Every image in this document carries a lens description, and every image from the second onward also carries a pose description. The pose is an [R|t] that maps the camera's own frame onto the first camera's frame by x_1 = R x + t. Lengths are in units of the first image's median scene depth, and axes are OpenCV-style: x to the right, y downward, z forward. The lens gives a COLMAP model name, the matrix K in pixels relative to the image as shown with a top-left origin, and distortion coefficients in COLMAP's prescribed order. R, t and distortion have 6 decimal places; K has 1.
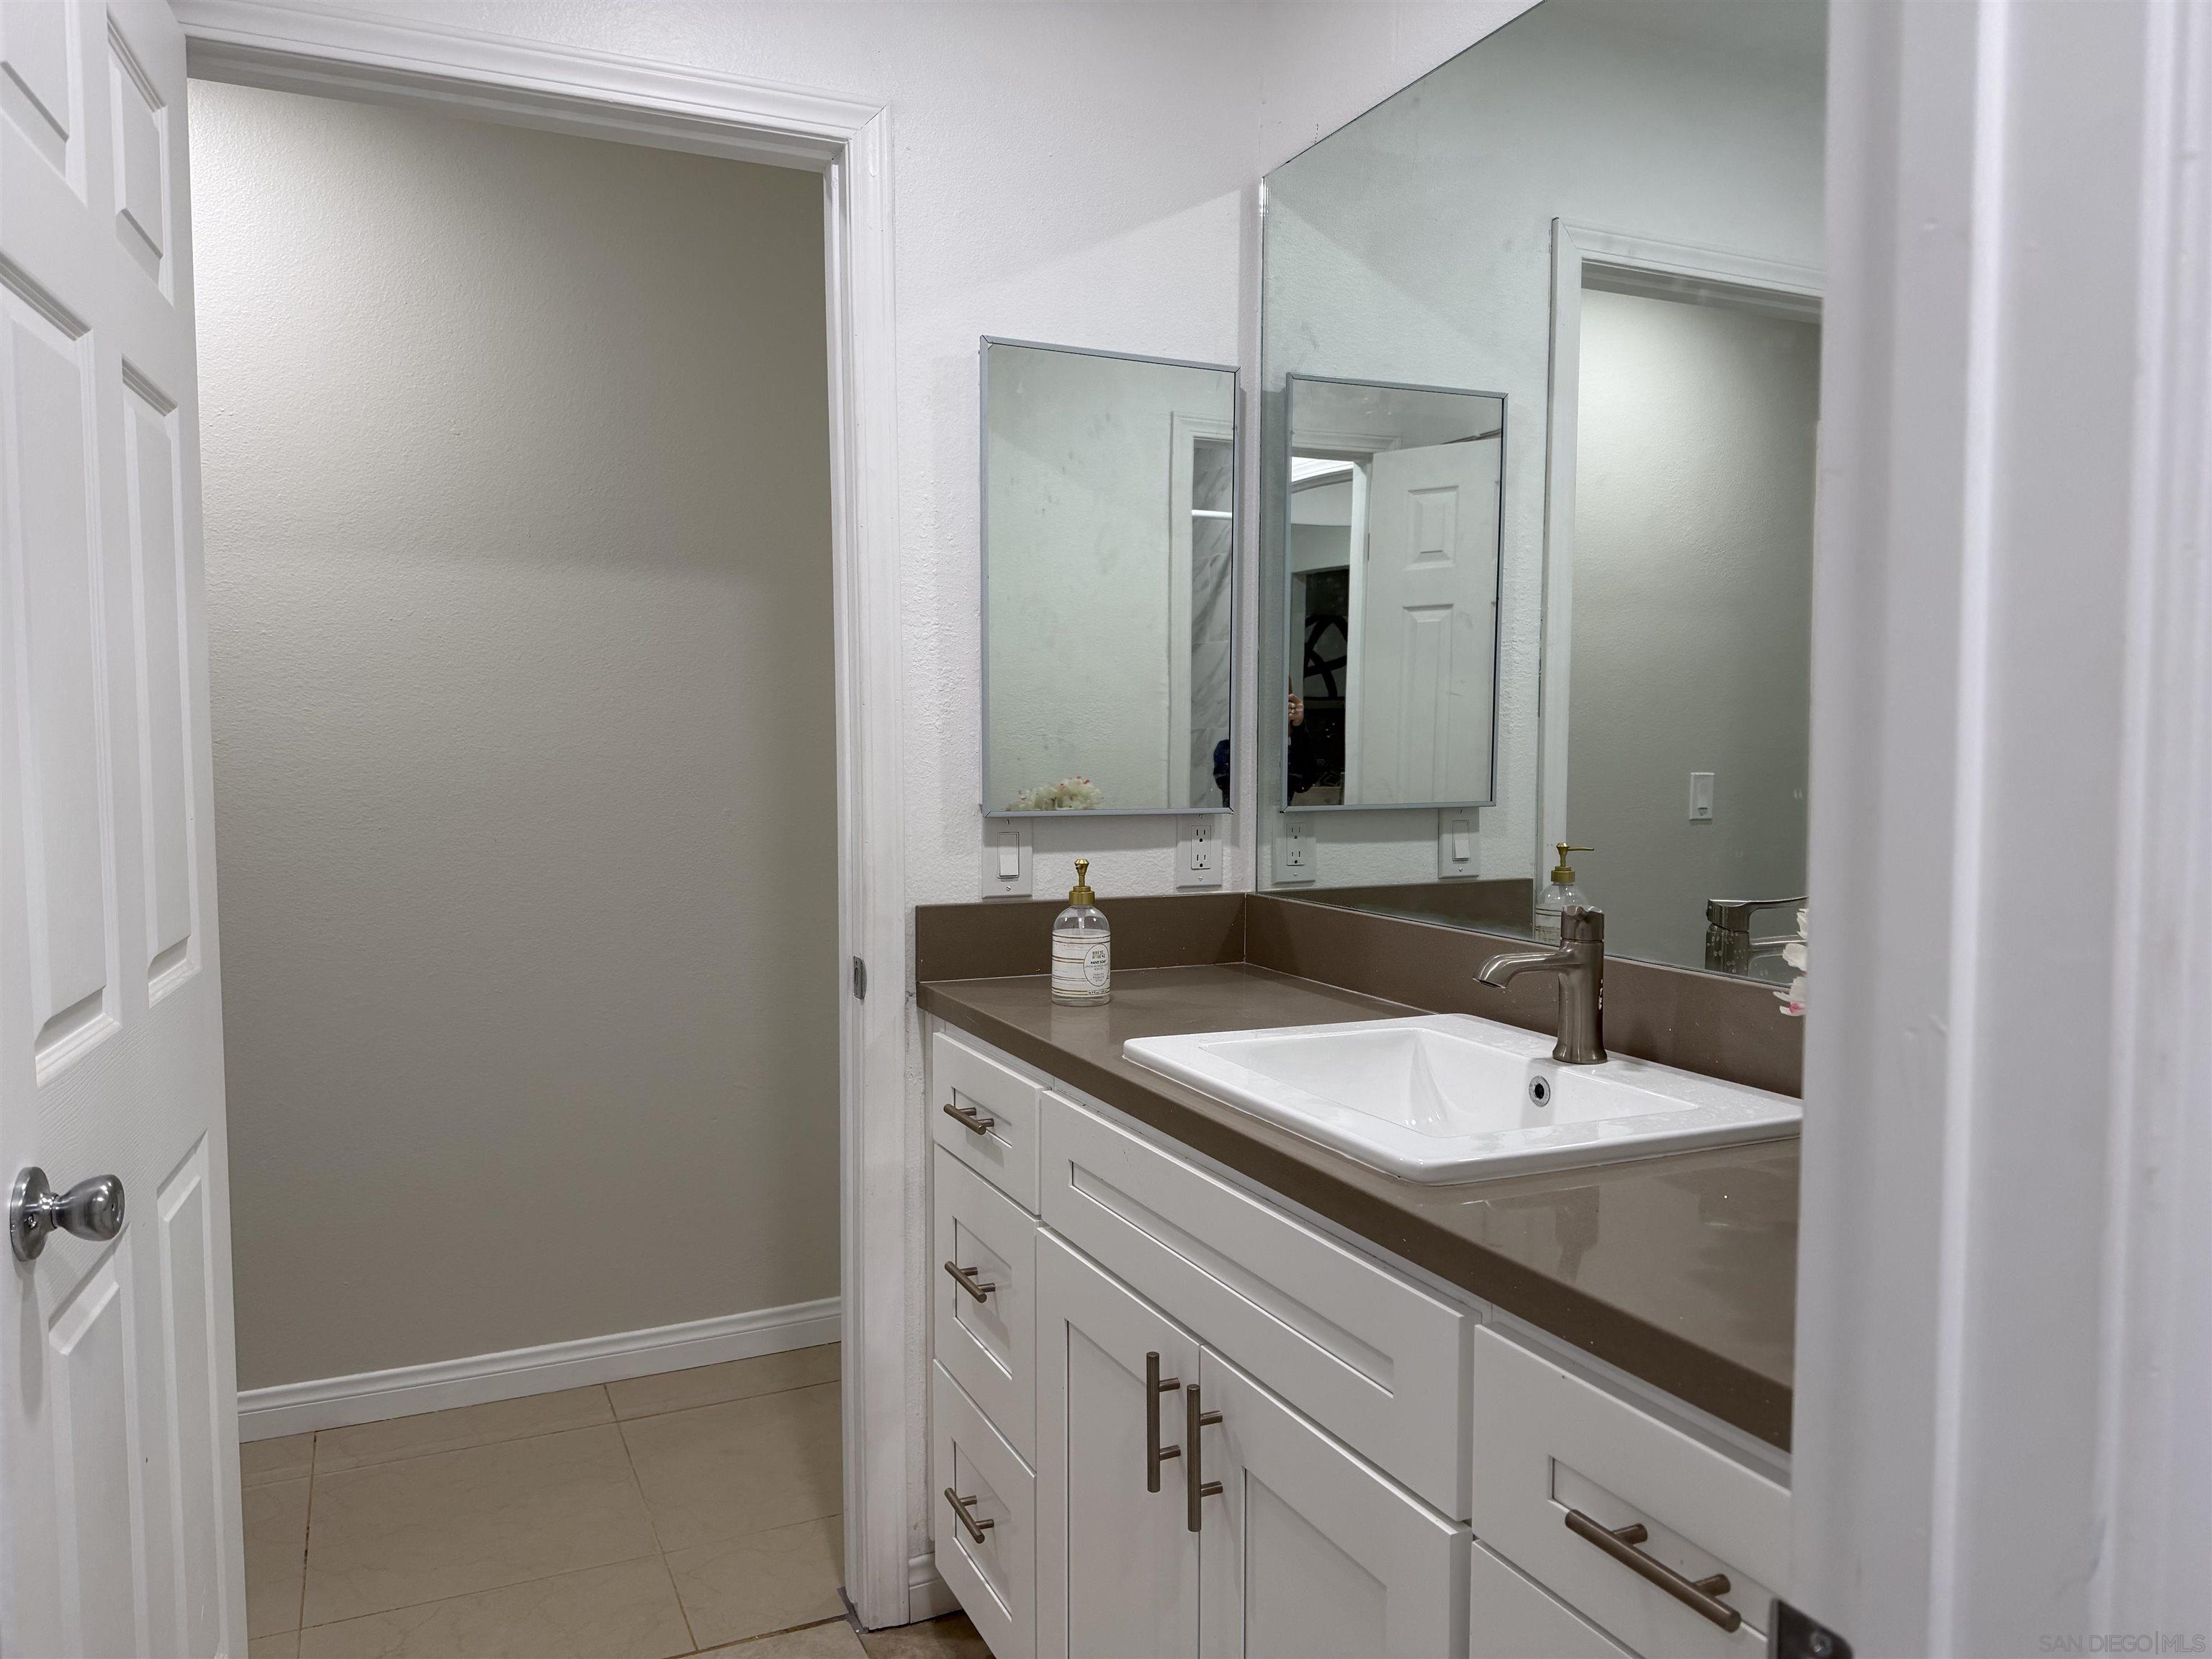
lens RADIAL K [[1568.1, 0, 1106.0], [0, 1568.1, 829.5], [0, 0, 1]] dist [-0.001666, -0.002286]
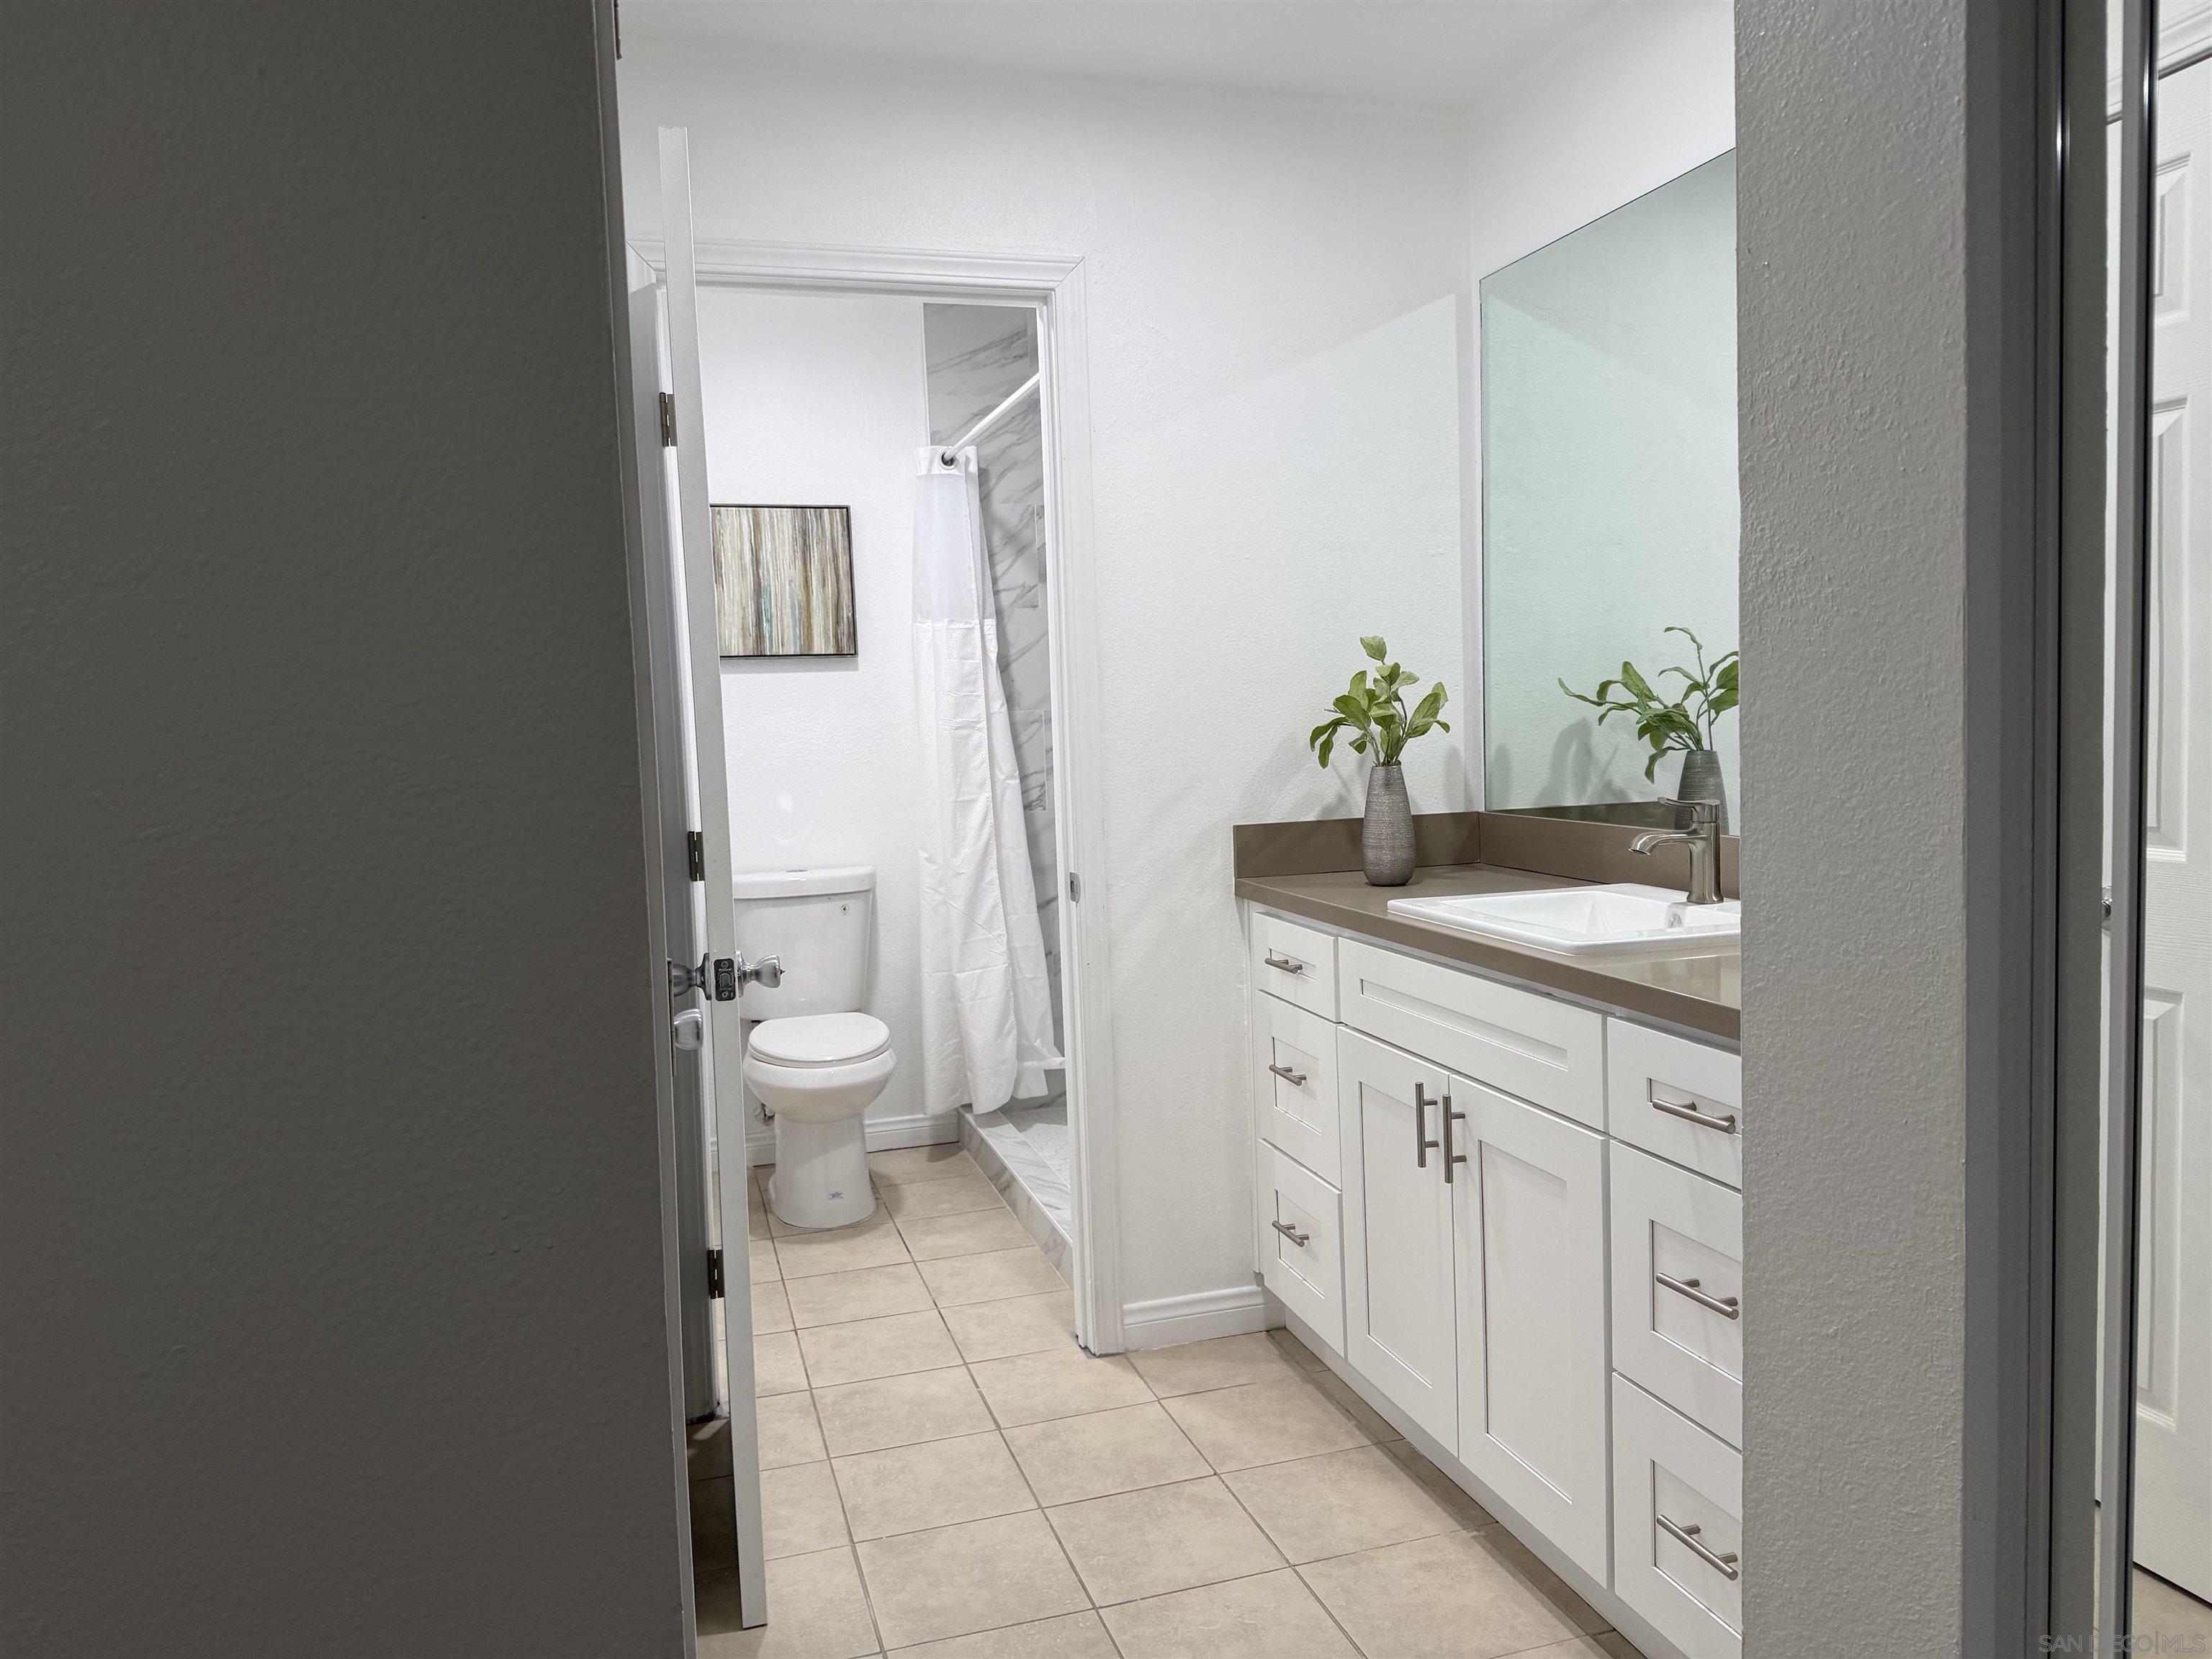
lens RADIAL K [[1550.8, 0, 1137.1], [0, 1550.8, 833.7], [0, 0, 1]] dist [0.003653, -0.004936]
pose [[0.991284, -0.027316, -0.128880, -0.044549], [0.028742, 0.999544, 0.009220, 0.060670], [0.128569, -0.012844, 0.991617, -0.595092]]
